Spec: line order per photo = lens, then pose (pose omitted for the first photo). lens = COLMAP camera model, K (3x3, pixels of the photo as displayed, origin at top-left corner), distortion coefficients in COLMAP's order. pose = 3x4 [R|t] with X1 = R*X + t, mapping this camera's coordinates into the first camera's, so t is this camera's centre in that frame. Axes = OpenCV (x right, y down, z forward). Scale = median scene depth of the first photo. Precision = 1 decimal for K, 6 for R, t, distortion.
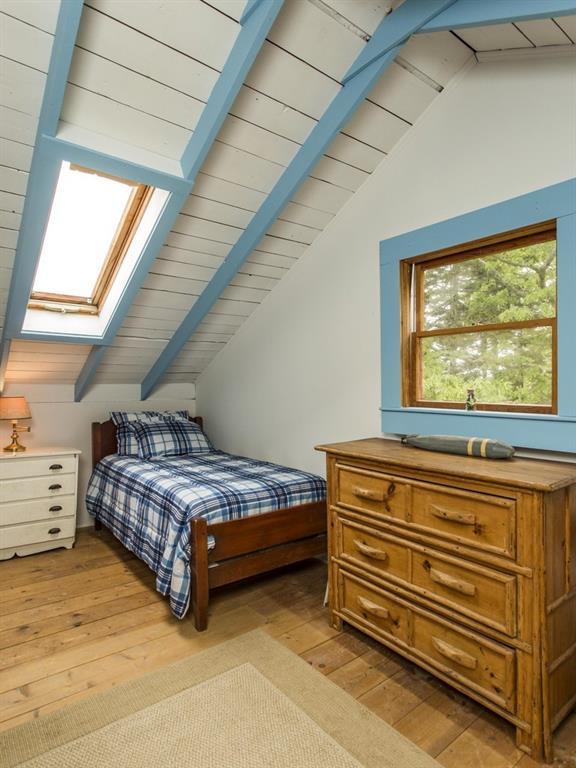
lens RADIAL K [[441.9, 0, 286.0], [0, 441.9, 387.2], [0, 0, 1]] dist [-0.004266, -0.001246]
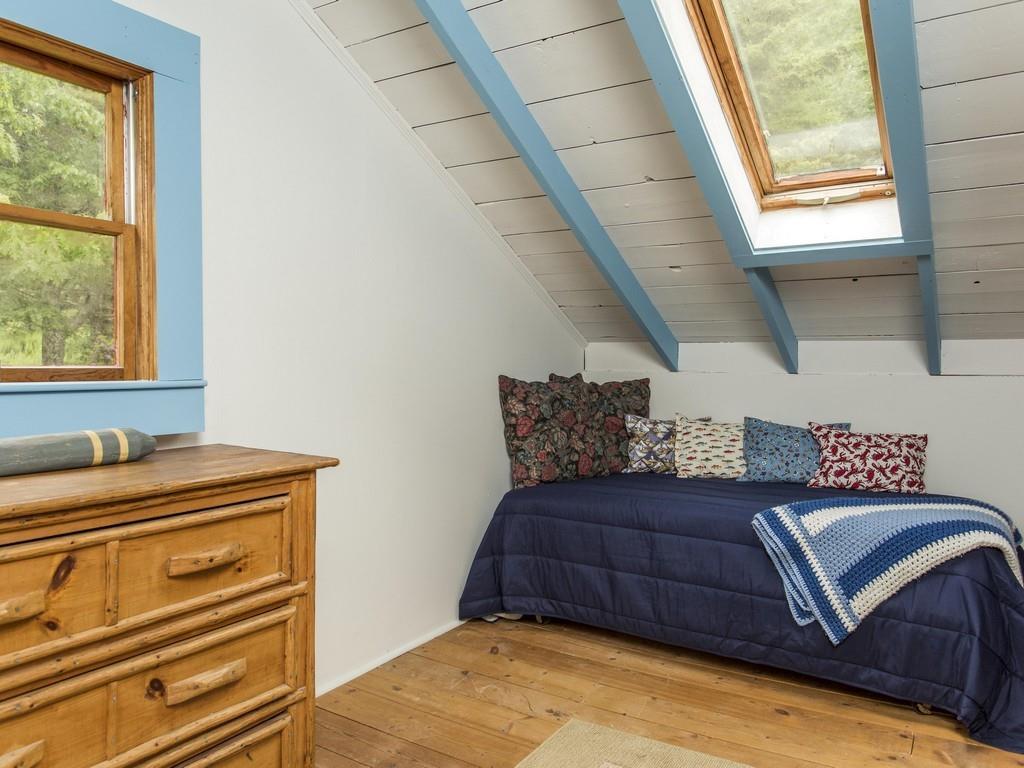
lens RADIAL K [[768.6, 0, 505.7], [0, 768.6, 384.8], [0, 0, 1]] dist [0.049570, -0.001914]
pose [[-0.336831, -0.026897, 0.941181, -0.554706], [0.004883, 0.999529, 0.030312, 0.035875], [-0.941552, 0.014805, -0.336541, 0.816208]]
